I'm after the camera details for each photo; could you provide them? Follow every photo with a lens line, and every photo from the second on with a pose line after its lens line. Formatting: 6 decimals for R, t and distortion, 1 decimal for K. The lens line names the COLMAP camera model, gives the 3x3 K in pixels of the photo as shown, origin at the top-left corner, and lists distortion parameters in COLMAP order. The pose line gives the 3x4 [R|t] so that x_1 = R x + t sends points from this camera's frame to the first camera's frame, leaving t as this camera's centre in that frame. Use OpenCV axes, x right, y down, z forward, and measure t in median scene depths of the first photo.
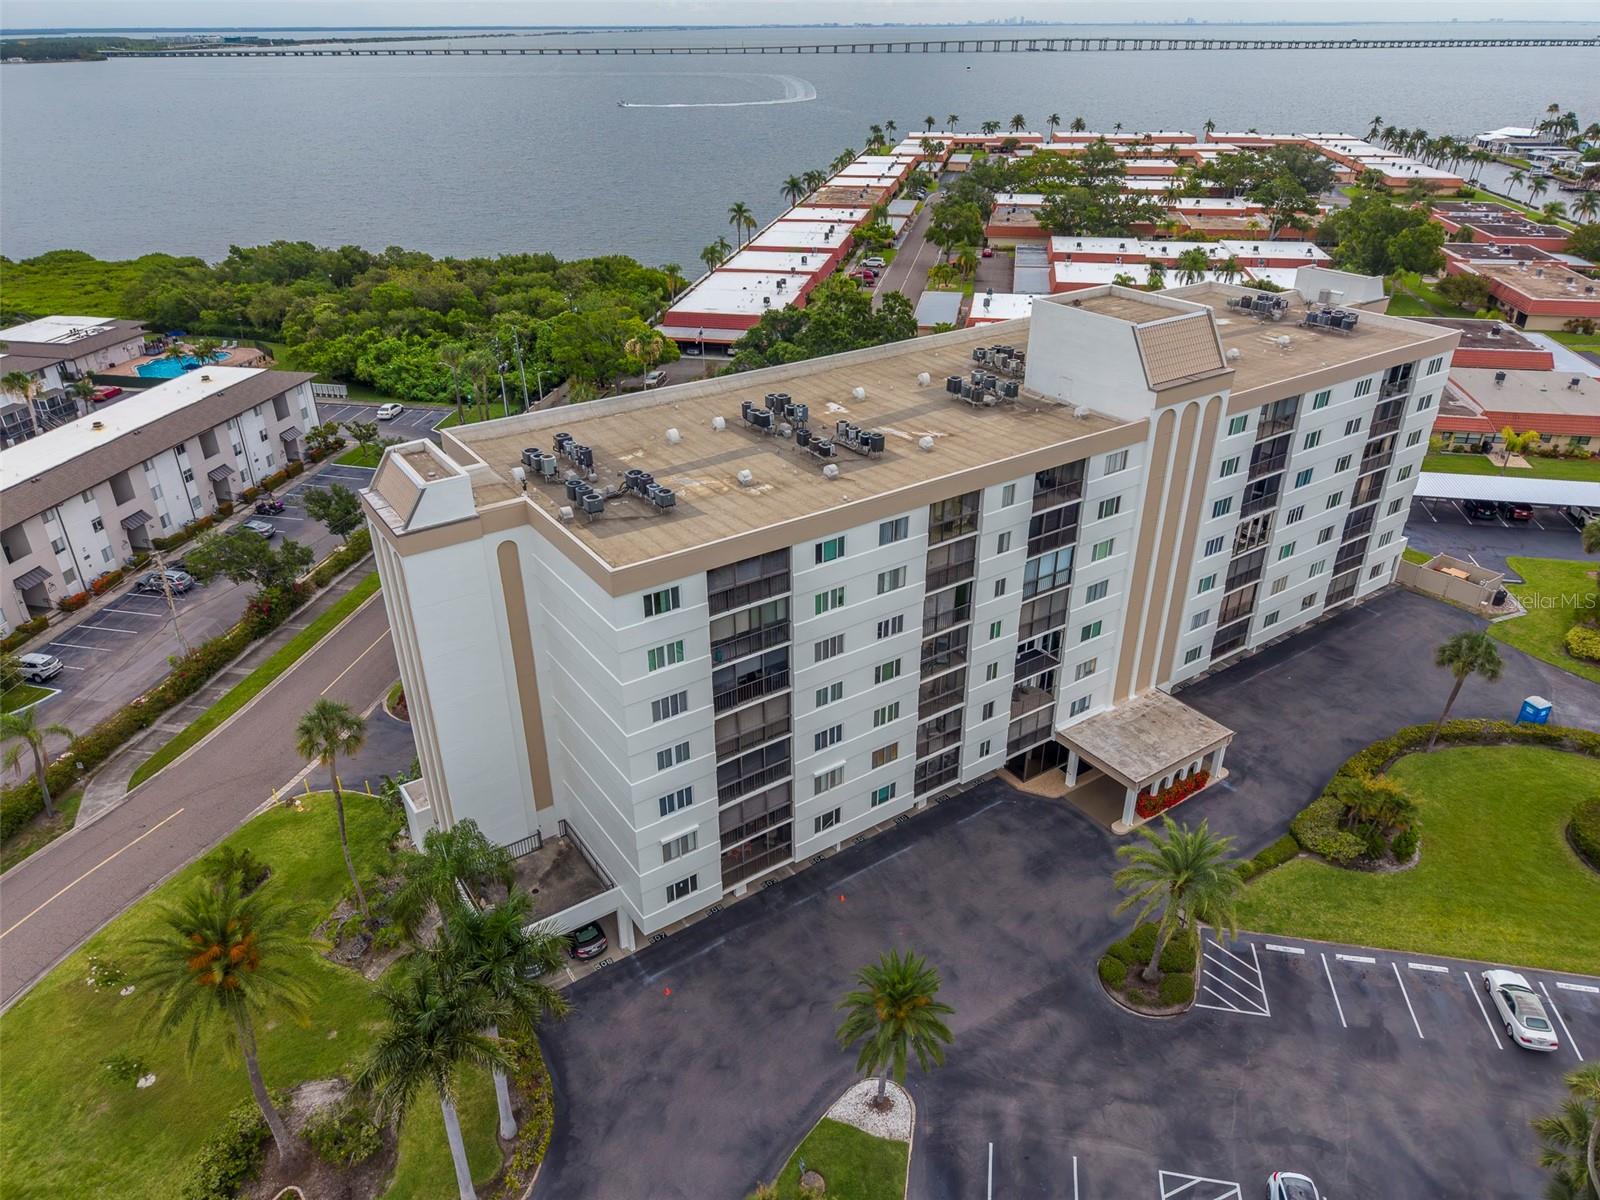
lens RADIAL K [[1072.1, 0, 800.0], [0, 1072.1, 600.0], [0, 0, 1]] dist [0.020853, -0.015426]
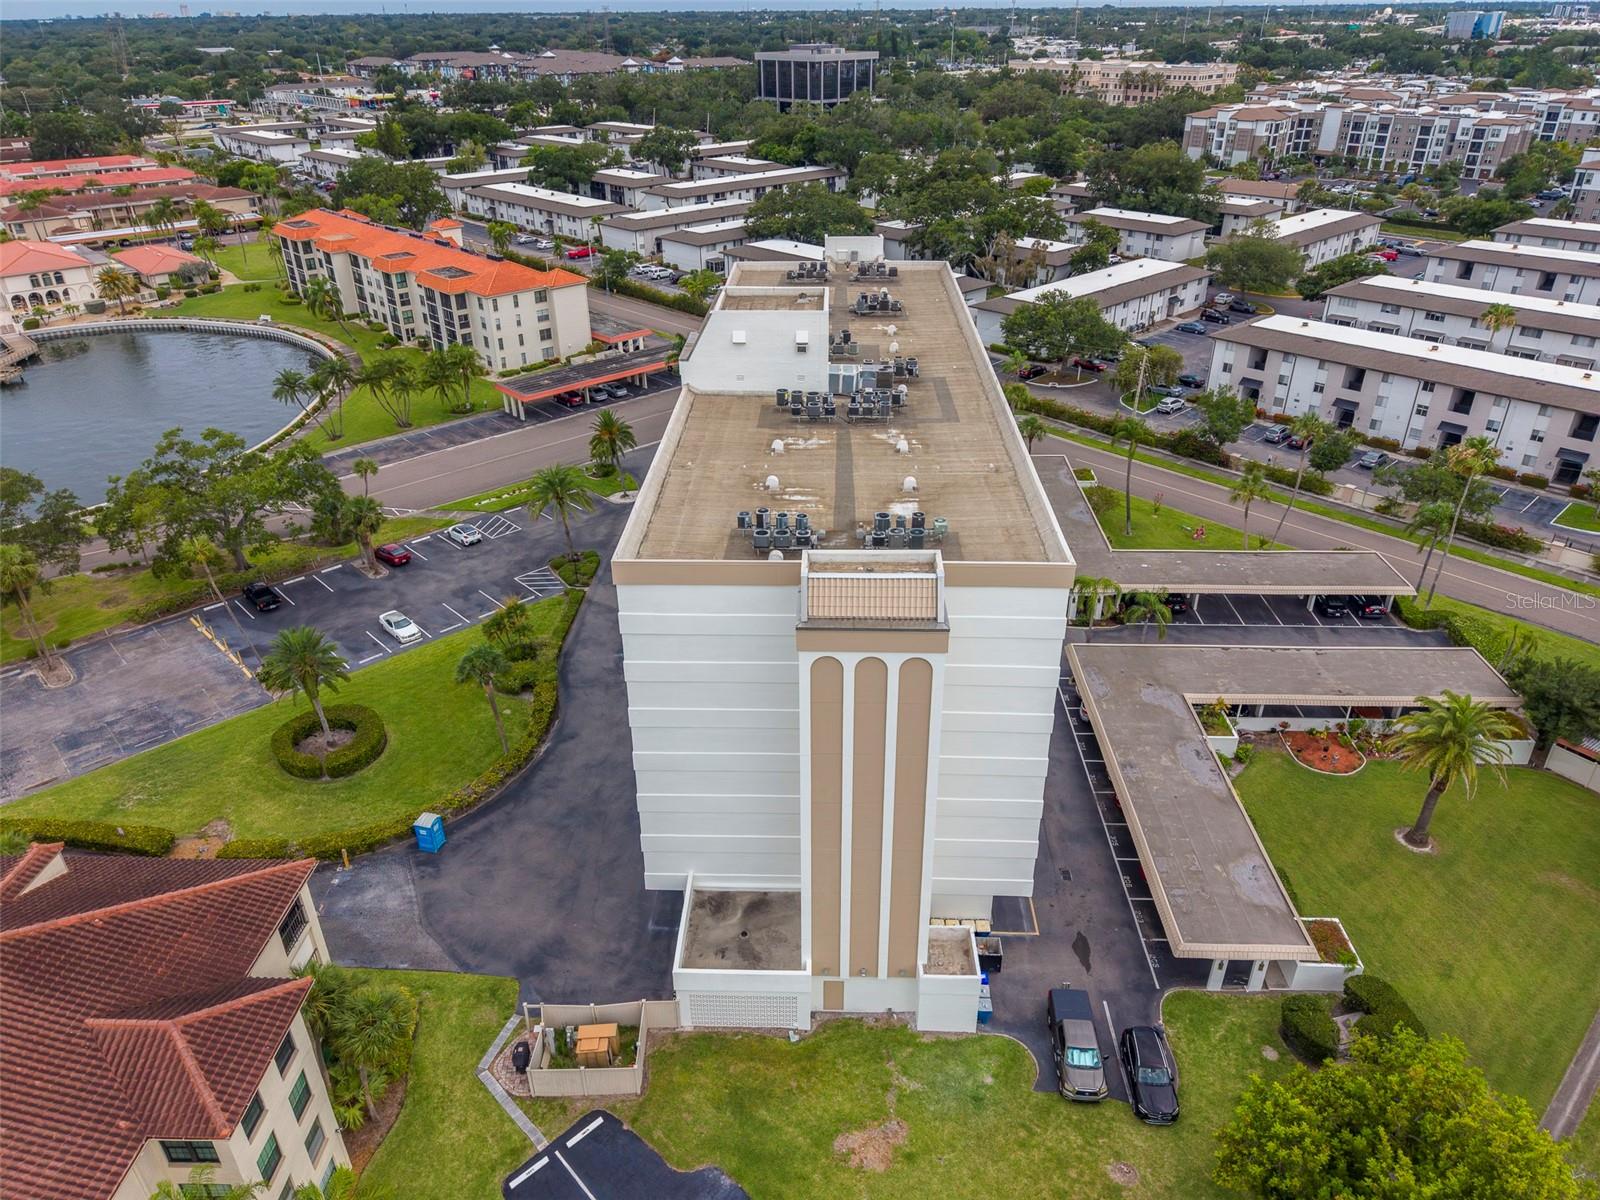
lens RADIAL K [[1072.1, 0, 800.0], [0, 1072.1, 600.0], [0, 0, 1]] dist [0.020853, -0.015426]
pose [[-0.589279, 0.398463, -0.702836, 1.159135], [-0.371031, 0.639297, 0.673525, -0.814739], [0.717695, 0.657668, -0.228882, 1.424761]]
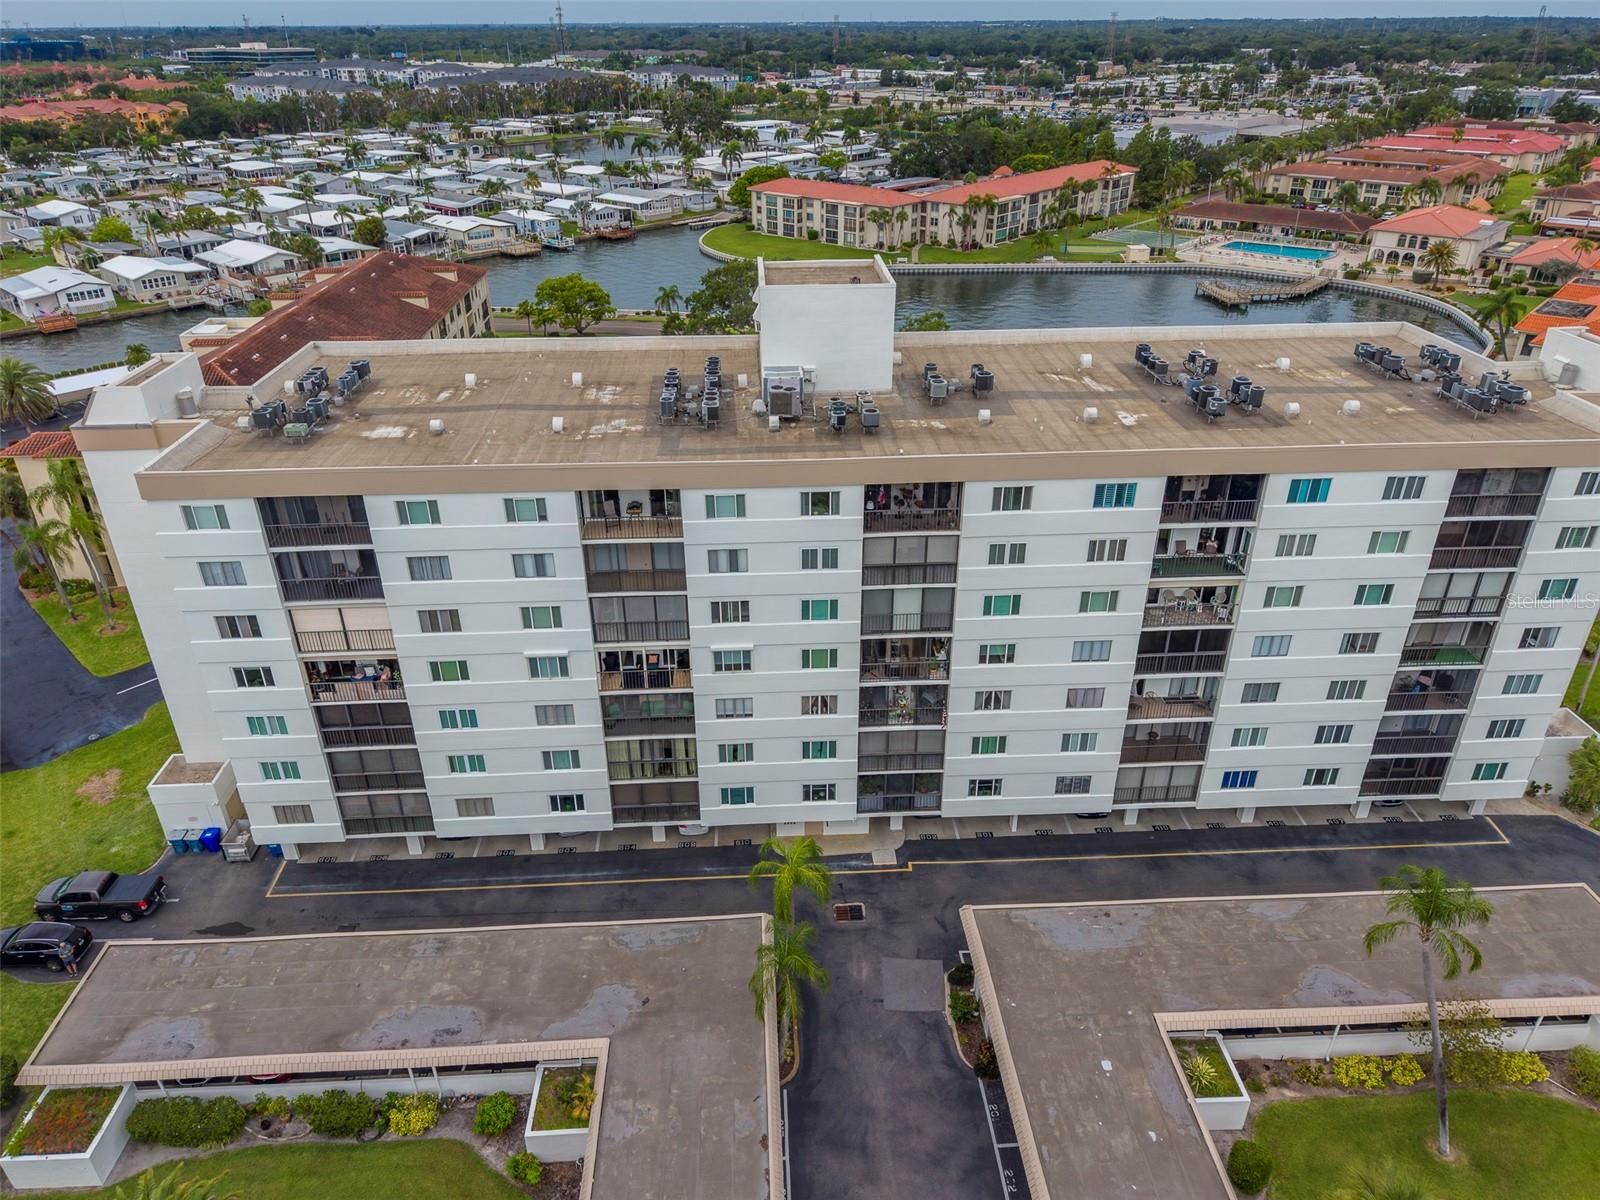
lens RADIAL K [[1065.3, 0, 800.0], [0, 1065.3, 600.0], [0, 0, 1]] dist [0.027995, -0.017838]
pose [[-0.853716, -0.241298, 0.461458, -0.155426], [0.251984, 0.584076, 0.771596, -0.774808], [-0.455711, 0.775004, -0.437832, 1.541650]]
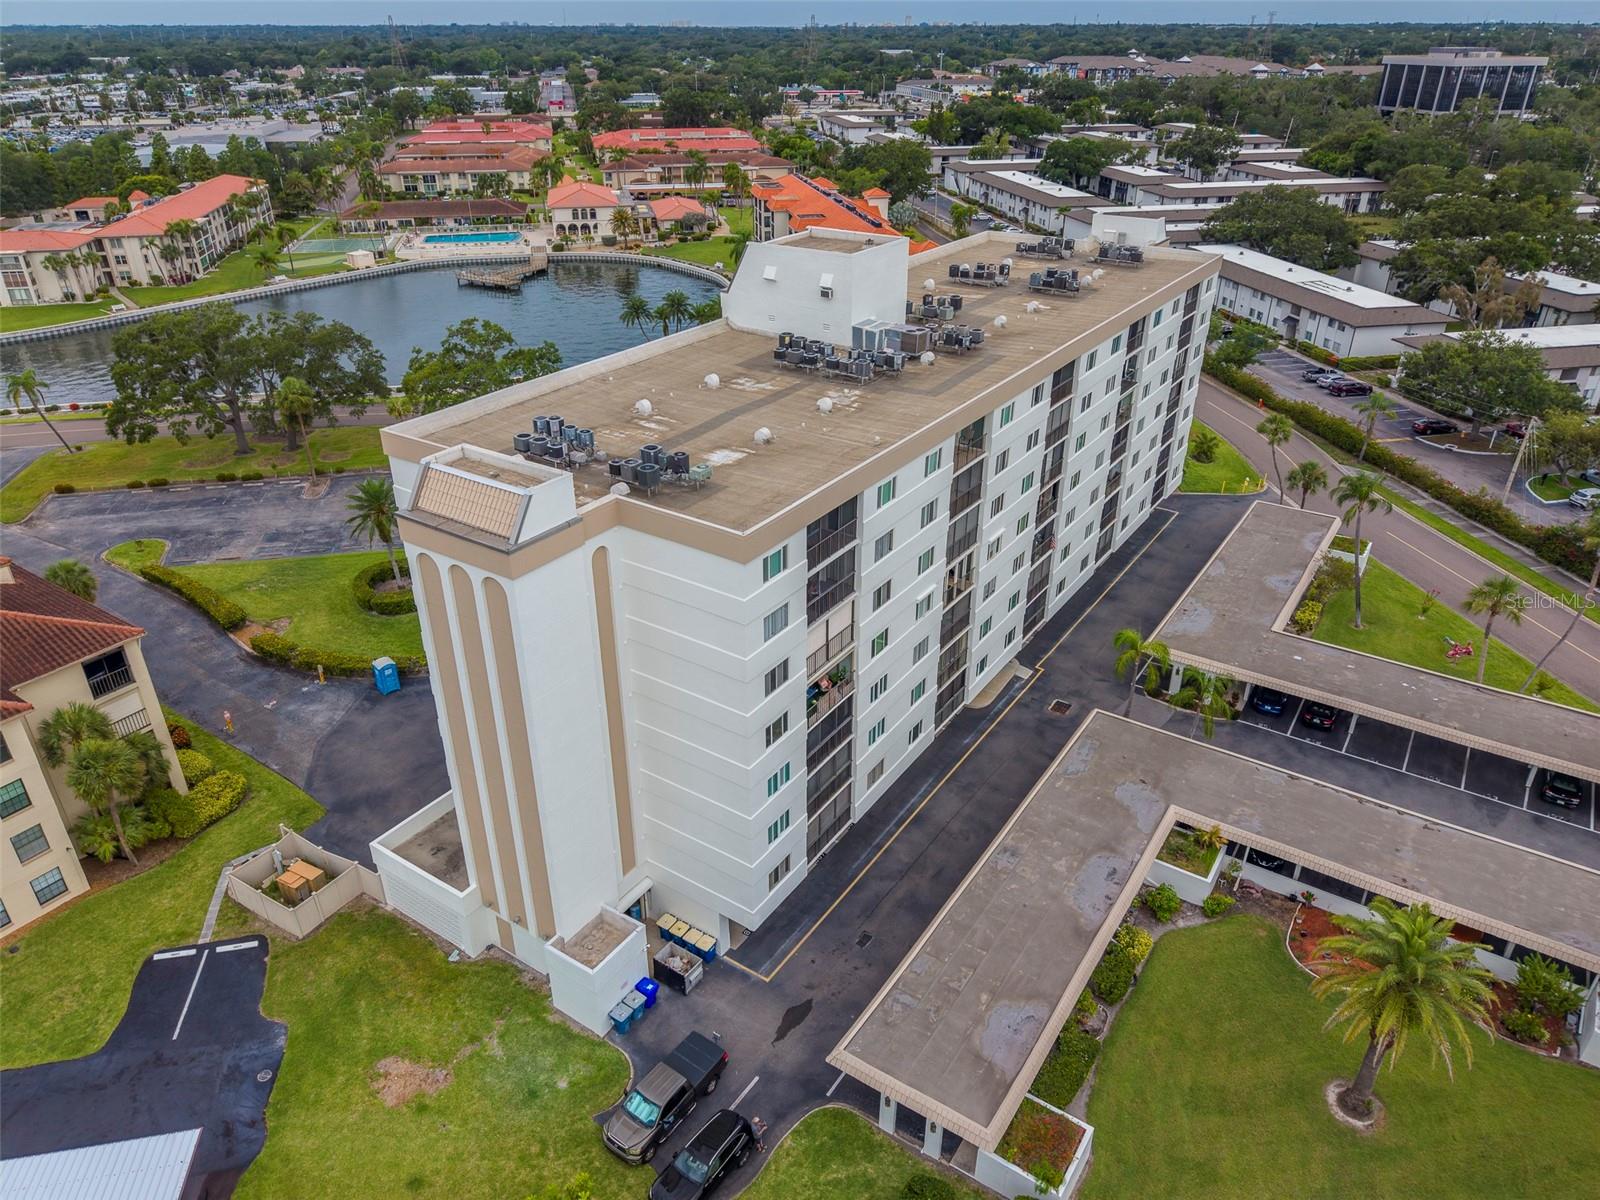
lens RADIAL K [[1072.1, 0, 800.0], [0, 1072.1, 600.0], [0, 0, 1]] dist [0.020853, -0.015426]
pose [[-0.927505, 0.181419, -0.326836, 0.702663], [-0.171747, 0.569774, 0.803655, -0.877385], [0.332021, 0.801527, -0.497310, 1.715092]]
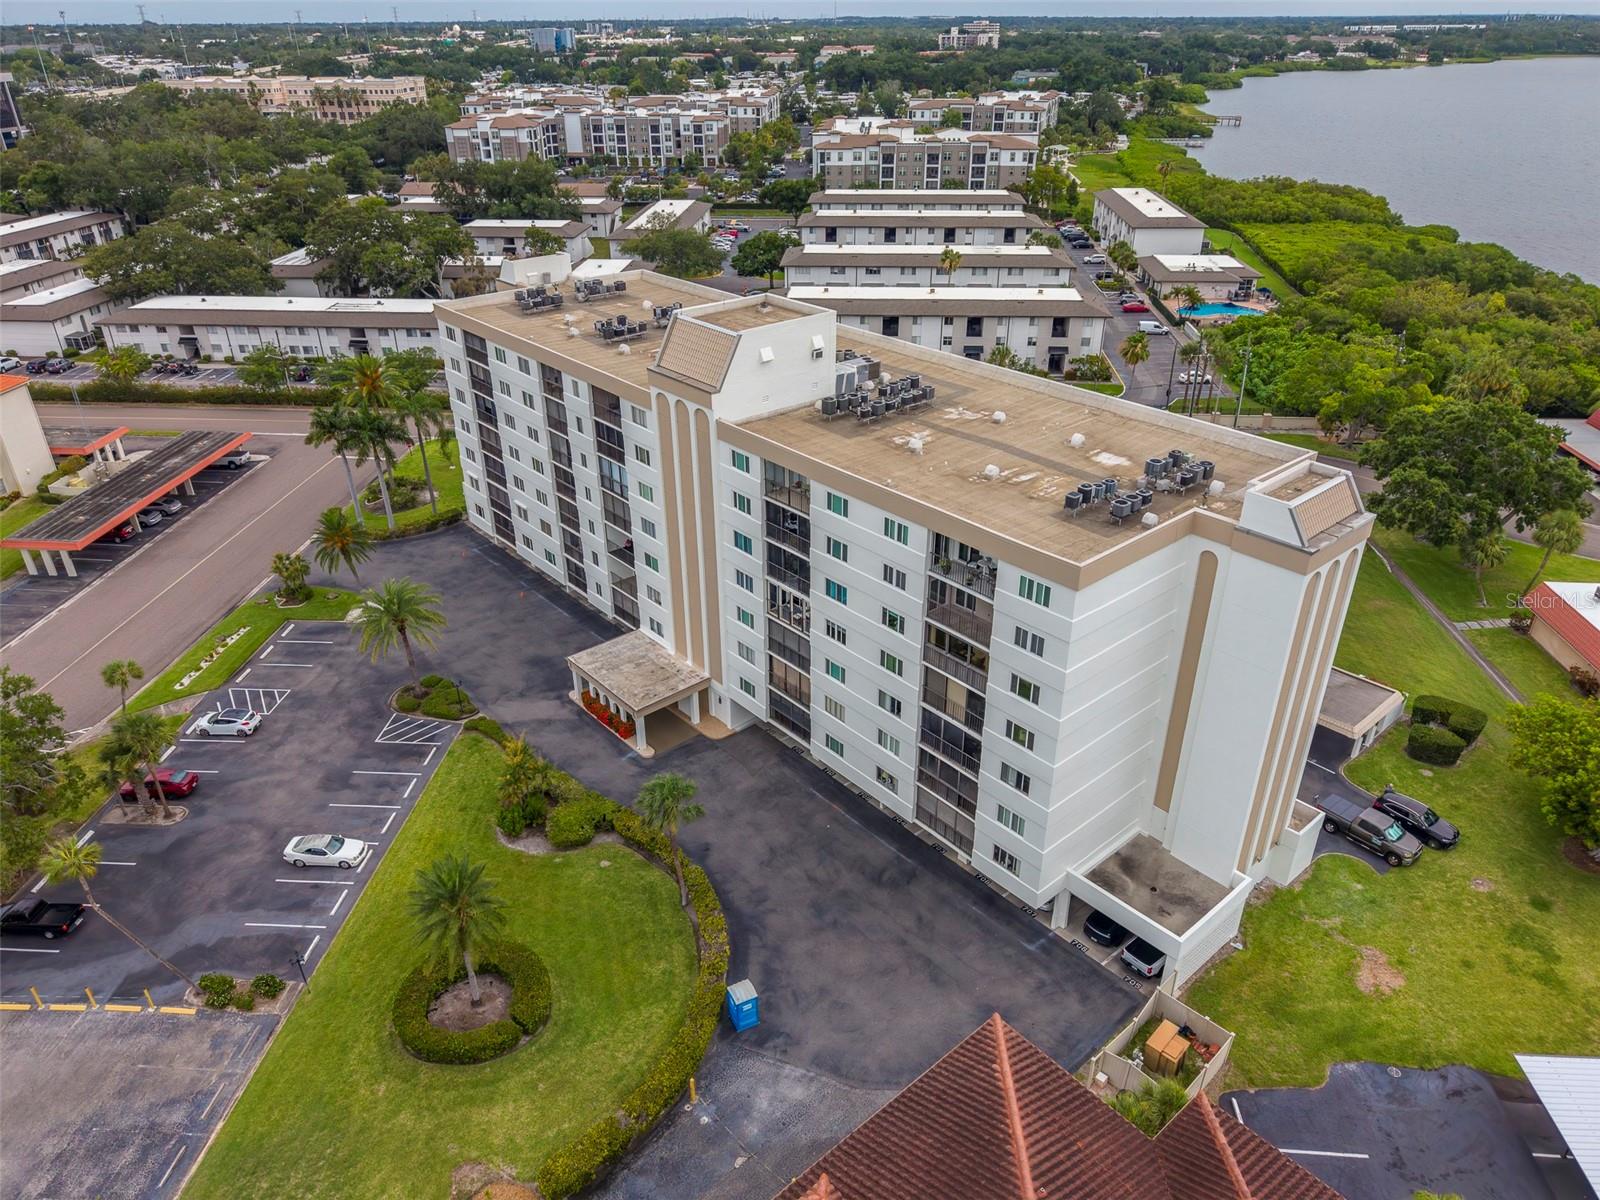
lens RADIAL K [[1072.1, 0, 800.0], [0, 1072.1, 600.0], [0, 0, 1]] dist [0.020853, -0.015426]
pose [[0.113888, 0.476972, -0.871509, 1.309146], [-0.464160, 0.801137, 0.377802, -0.449889], [0.878399, 0.361493, 0.312631, 0.771706]]
